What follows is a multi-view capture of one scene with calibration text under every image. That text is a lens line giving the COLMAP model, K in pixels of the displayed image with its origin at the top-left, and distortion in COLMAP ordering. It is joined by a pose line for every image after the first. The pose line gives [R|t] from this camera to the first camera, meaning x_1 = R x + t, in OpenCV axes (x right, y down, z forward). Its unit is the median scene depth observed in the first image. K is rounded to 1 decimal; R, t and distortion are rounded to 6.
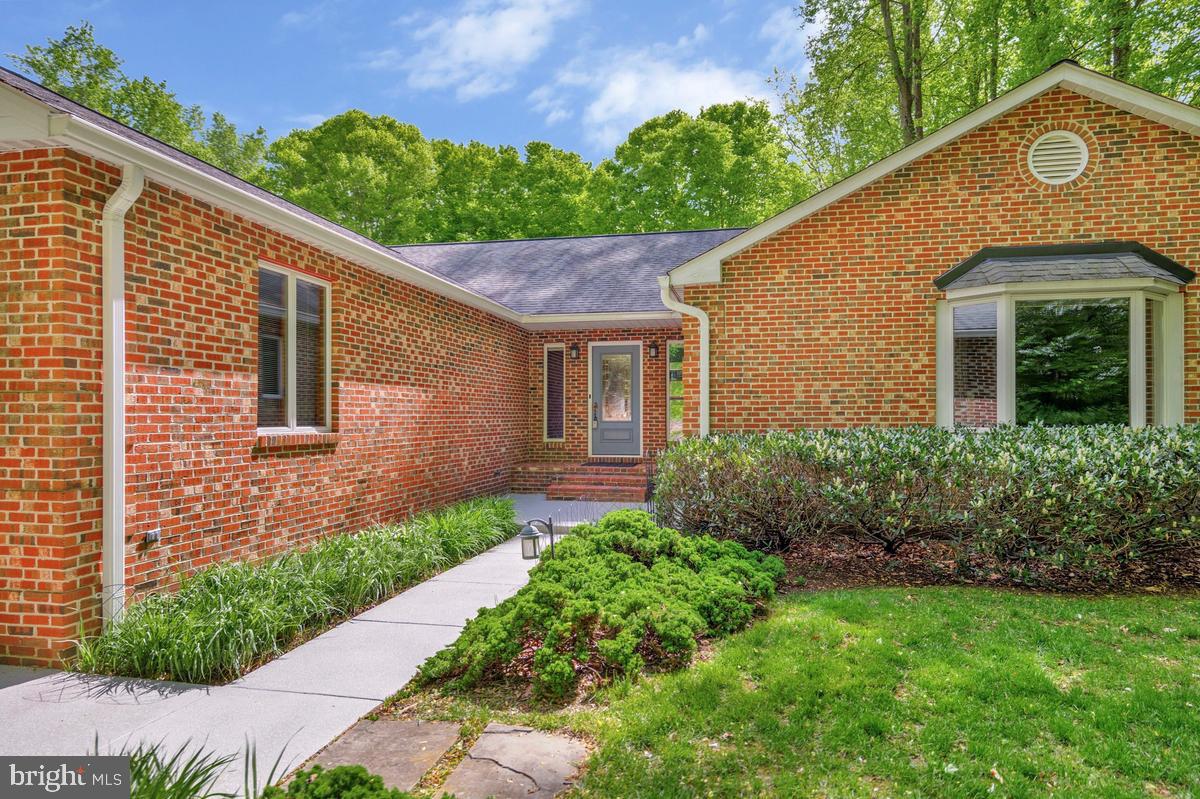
lens RADIAL K [[716.9, 0, 618.9], [0, 716.9, 420.9], [0, 0, 1]] dist [-0.000087, 0.007429]
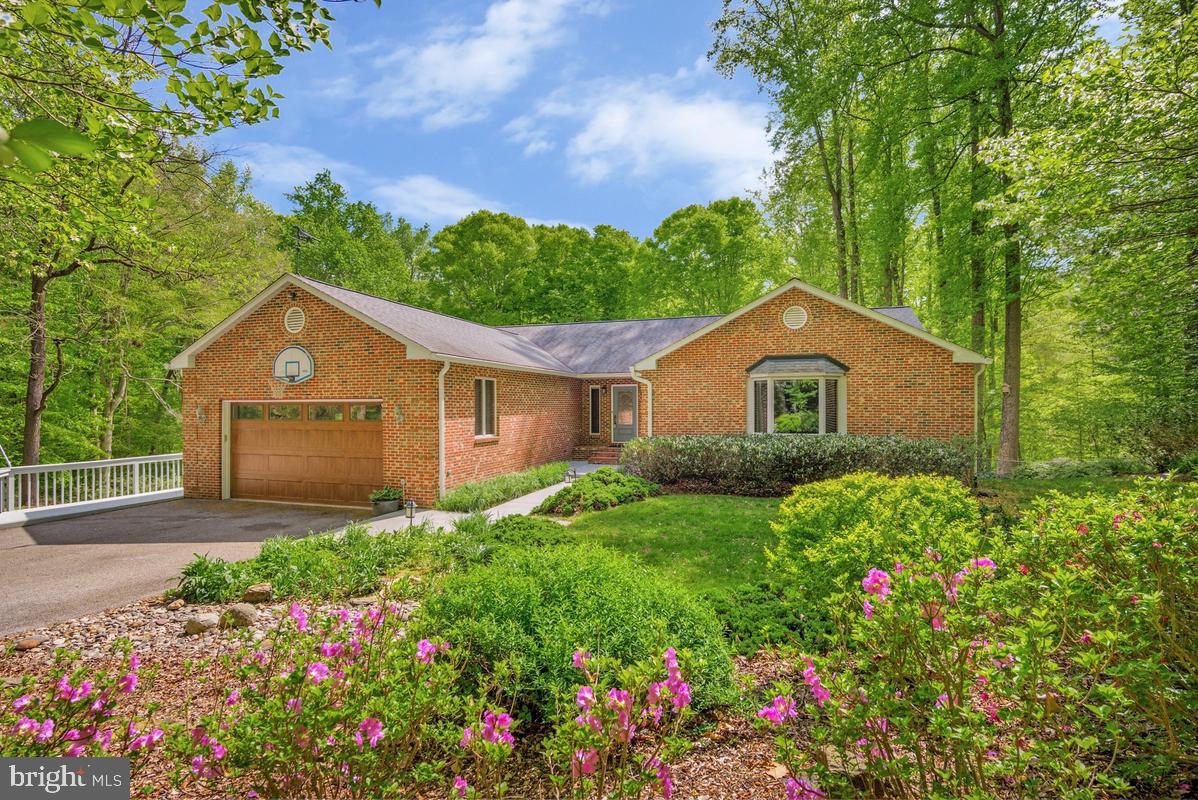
lens RADIAL K [[572.3, 0, 598.8], [0, 572.3, 398.7], [0, 0, 1]] dist [-0.022955, -0.000298]
pose [[0.989882, -0.010094, -0.141533, 0.214891], [0.008302, 0.999878, -0.013248, -0.074455], [0.141649, 0.011939, 0.989845, -0.829642]]
